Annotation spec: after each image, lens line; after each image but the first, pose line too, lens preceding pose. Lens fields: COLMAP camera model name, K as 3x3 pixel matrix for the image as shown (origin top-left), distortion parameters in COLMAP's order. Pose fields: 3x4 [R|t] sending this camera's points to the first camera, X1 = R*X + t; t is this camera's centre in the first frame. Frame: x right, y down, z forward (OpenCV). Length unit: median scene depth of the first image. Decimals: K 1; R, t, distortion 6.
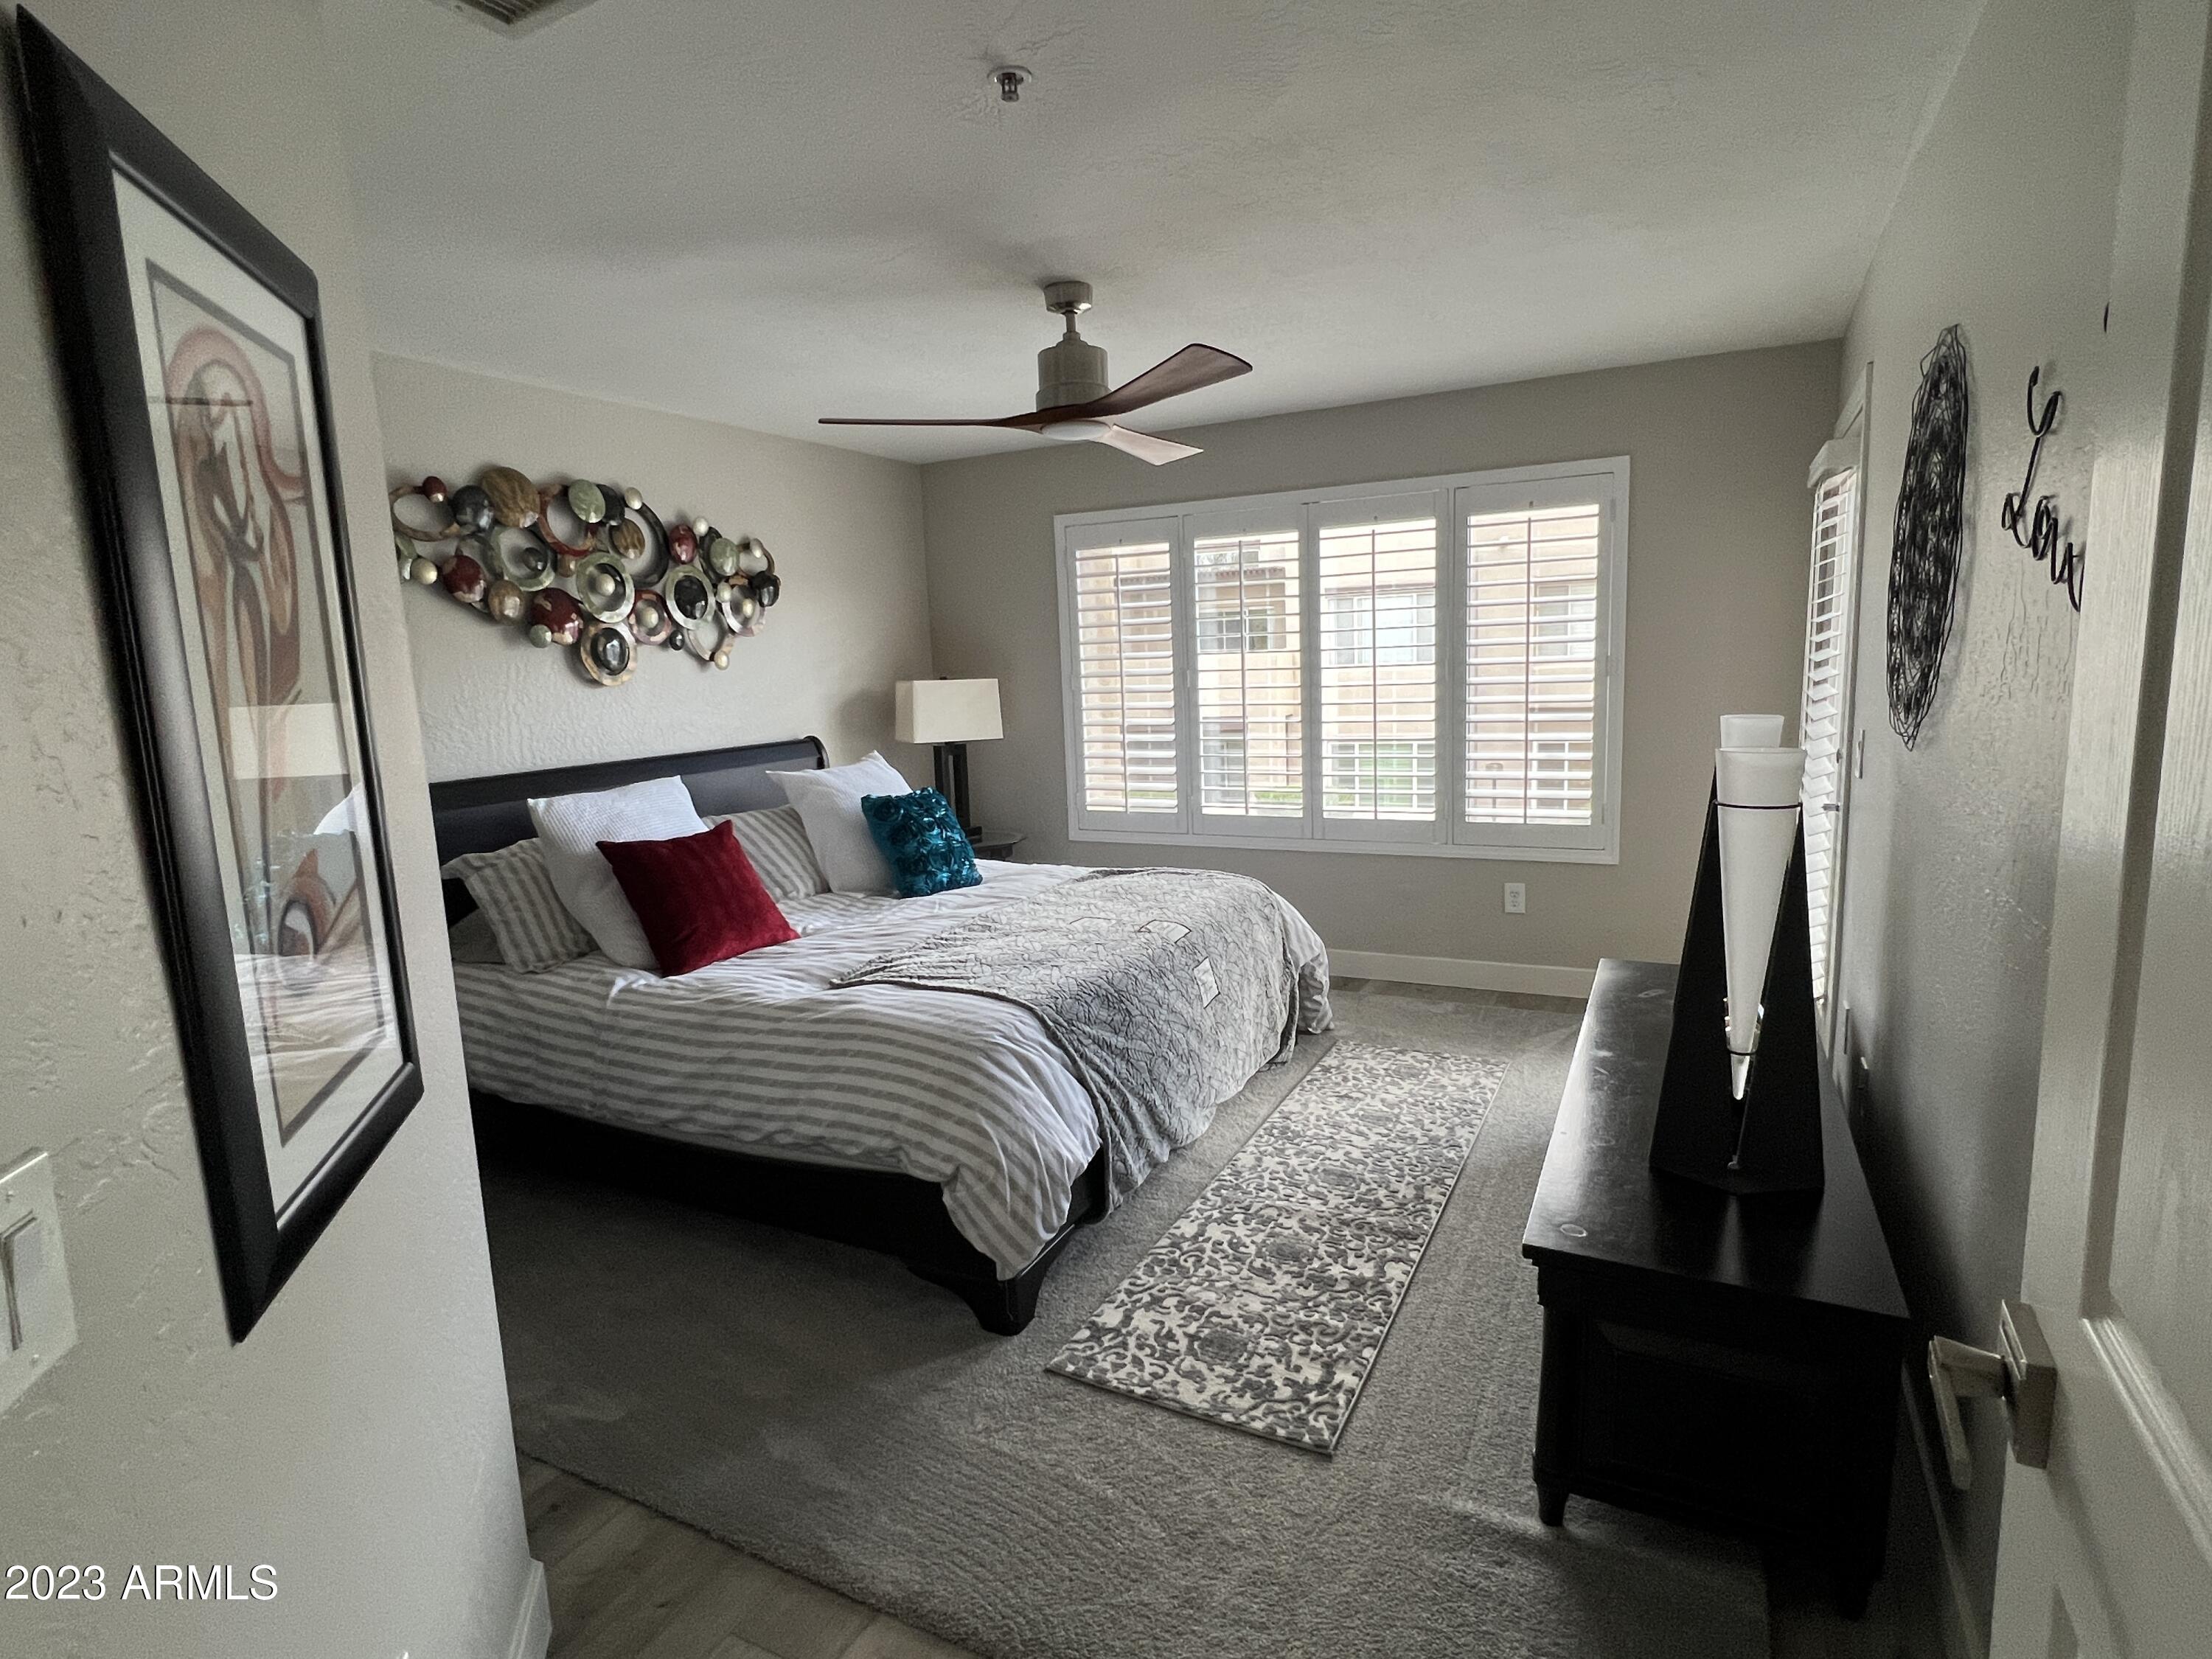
lens RADIAL K [[1163.4, 0, 1103.3], [0, 1163.4, 819.4], [0, 0, 1]] dist [0.002039, 0.000150]
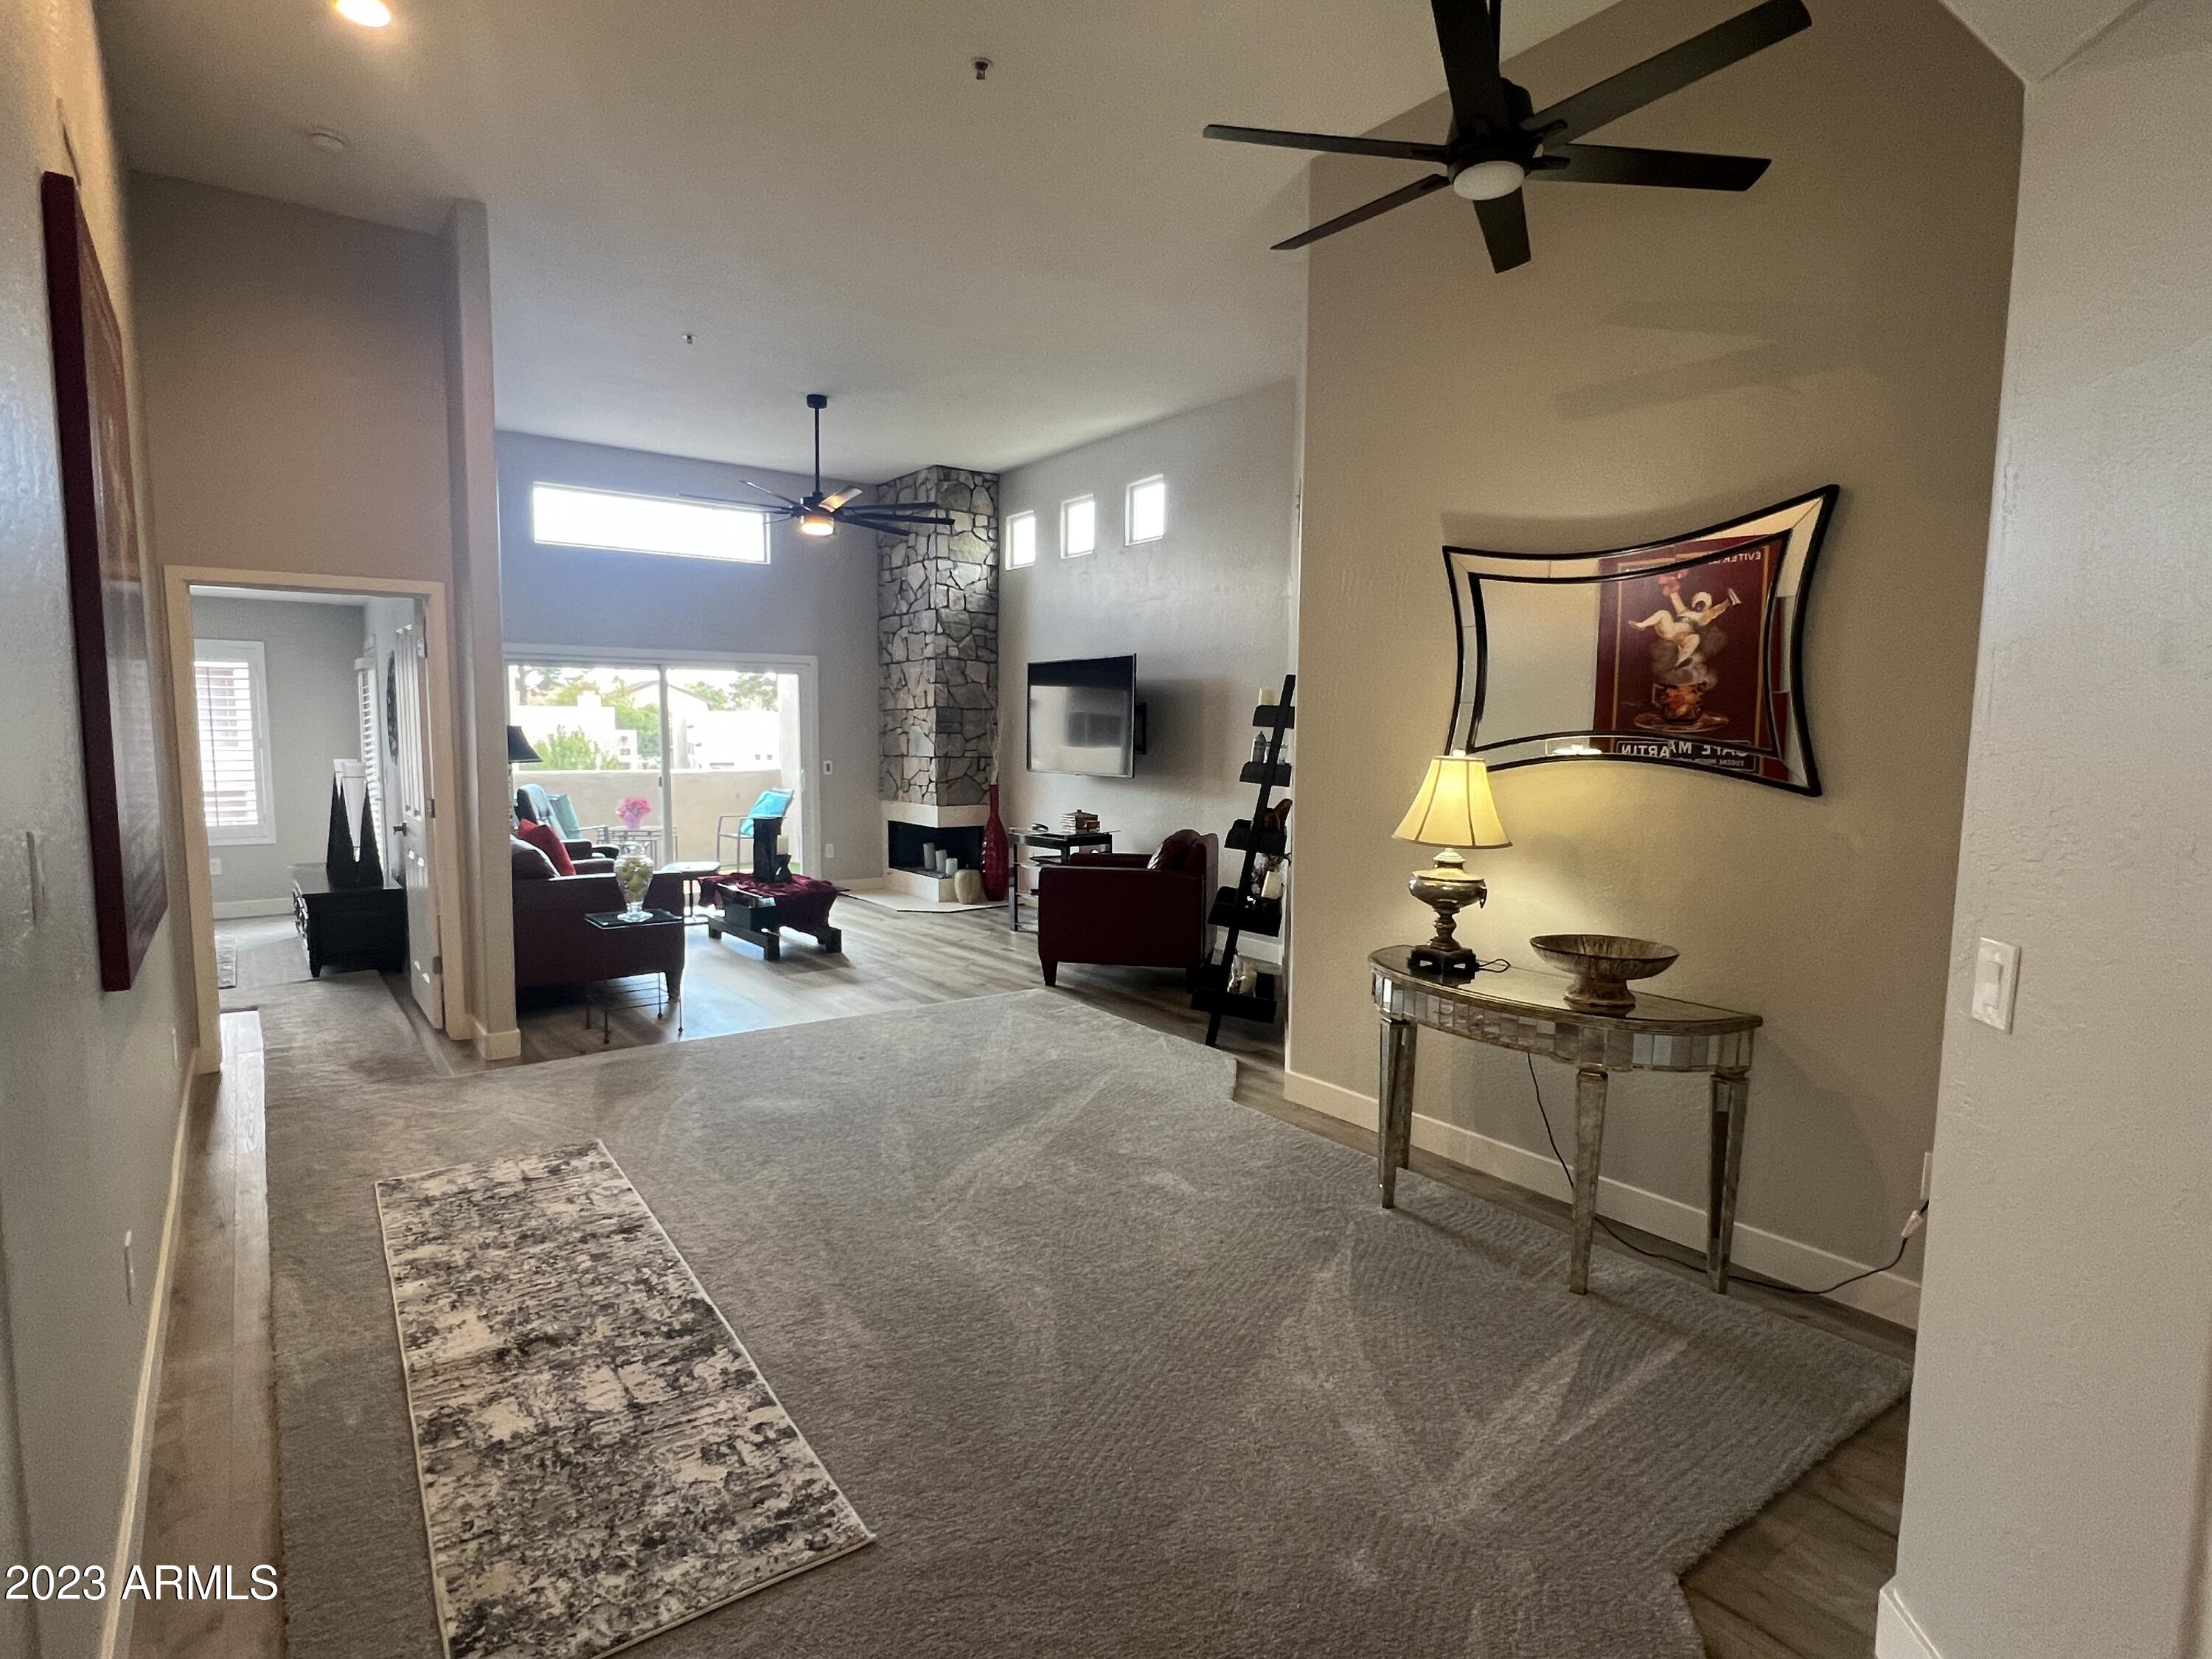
lens RADIAL K [[1163.4, 0, 1101.7], [0, 1163.4, 834.1], [0, 0, 1]] dist [0.002039, 0.000150]
pose [[0.443487, -0.033562, 0.895652, -0.964230], [0.115556, 0.993099, -0.020005, 0.306785], [-0.888800, 0.112370, 0.444305, -1.541622]]
